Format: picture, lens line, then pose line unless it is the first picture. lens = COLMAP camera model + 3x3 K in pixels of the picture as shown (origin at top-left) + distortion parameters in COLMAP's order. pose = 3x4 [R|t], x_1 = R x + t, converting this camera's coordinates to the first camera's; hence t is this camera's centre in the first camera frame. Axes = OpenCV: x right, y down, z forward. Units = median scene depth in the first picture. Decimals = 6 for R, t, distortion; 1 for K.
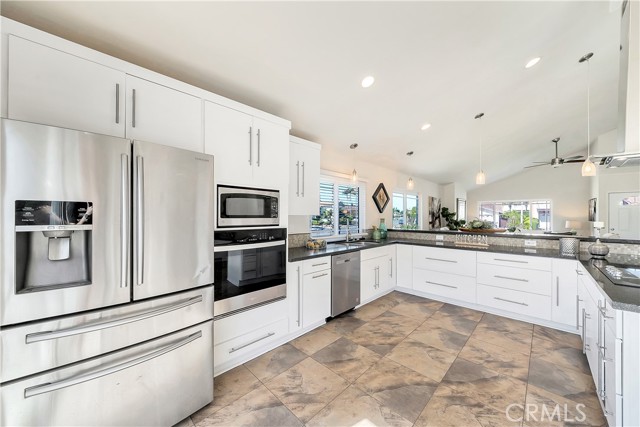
lens RADIAL K [[222.4, 0, 318.9], [0, 222.4, 217.7], [0, 0, 1]] dist [-0.006041, -0.000204]
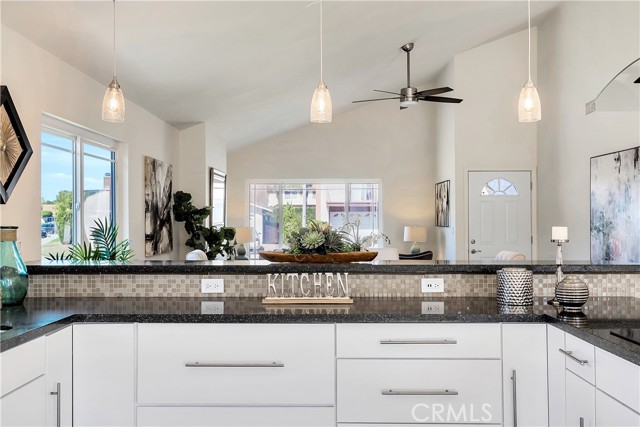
lens RADIAL K [[654.1, 0, 316.5], [0, 654.1, 196.5], [0, 0, 1]] dist [-0.000214, 0.000000]
pose [[0.714136, 0.020170, 0.699716, 0.030599], [0.008638, 0.999255, -0.037621, 0.003049], [-0.699953, 0.032910, 0.713430, 0.395833]]
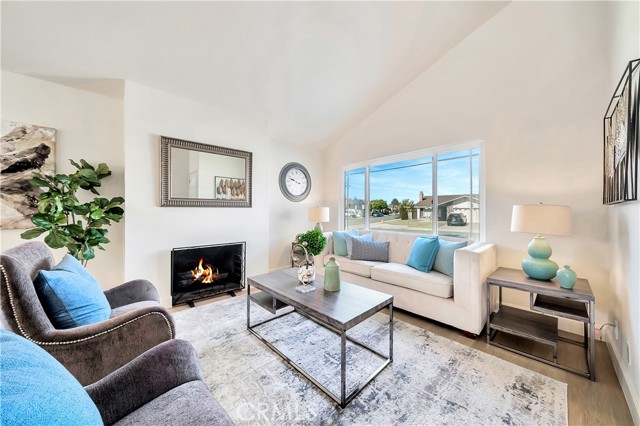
lens RADIAL K [[222.4, 0, 317.4], [0, 222.4, 211.9], [0, 0, 1]] dist [-0.006041, -0.000204]
pose [[0.998621, 0.002185, -0.052461, 2.539656], [-0.002222, 0.999997, -0.000657, 0.067608], [0.052459, 0.000773, 0.998623, 2.034974]]
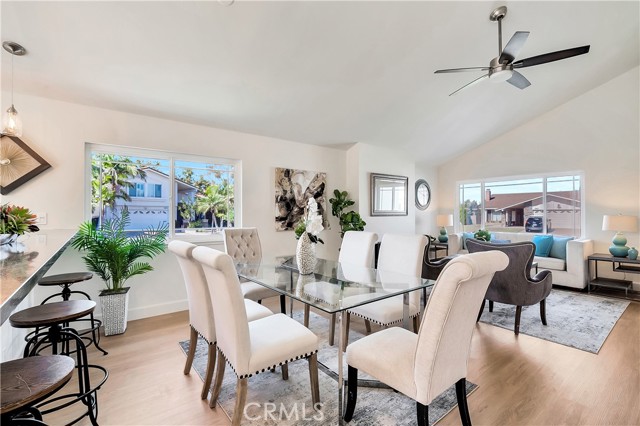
lens RADIAL K [[290.0, 0, 316.4], [0, 290.0, 212.9], [0, 0, 1]] dist [-0.000764, 0.000489]
pose [[0.990955, -0.003375, -0.134154, 1.719884], [0.002314, 0.999965, -0.008060, 0.037310], [0.134176, 0.007677, 0.990928, 0.905790]]
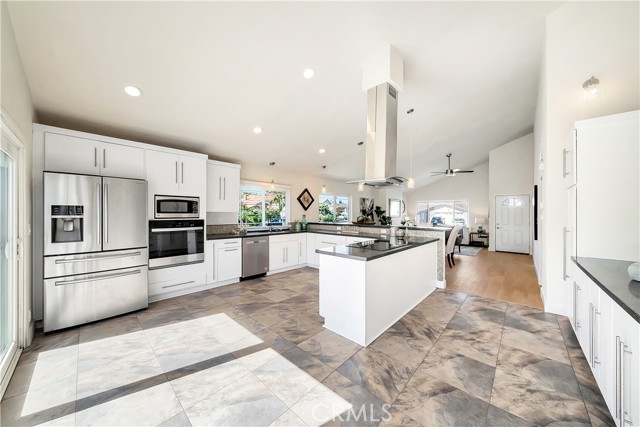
lens RADIAL K [[222.4, 0, 320.4], [0, 222.4, 215.1], [0, 0, 1]] dist [-0.006041, -0.000204]
pose [[0.998900, 0.004149, 0.046717, 0.545723], [-0.004246, 0.999989, 0.001983, 0.005535], [-0.046708, -0.002179, 0.998906, -0.580993]]
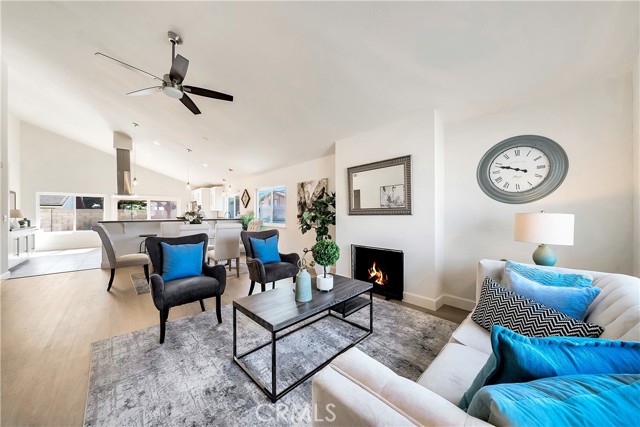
lens RADIAL K [[222.4, 0, 318.2], [0, 222.4, 215.7], [0, 0, 1]] dist [-0.006041, -0.000204]
pose [[-0.048121, 0.004072, -0.998833, 3.245787], [-0.003049, 0.999986, 0.004224, 0.043236], [0.998837, 0.003249, -0.048108, 2.817645]]
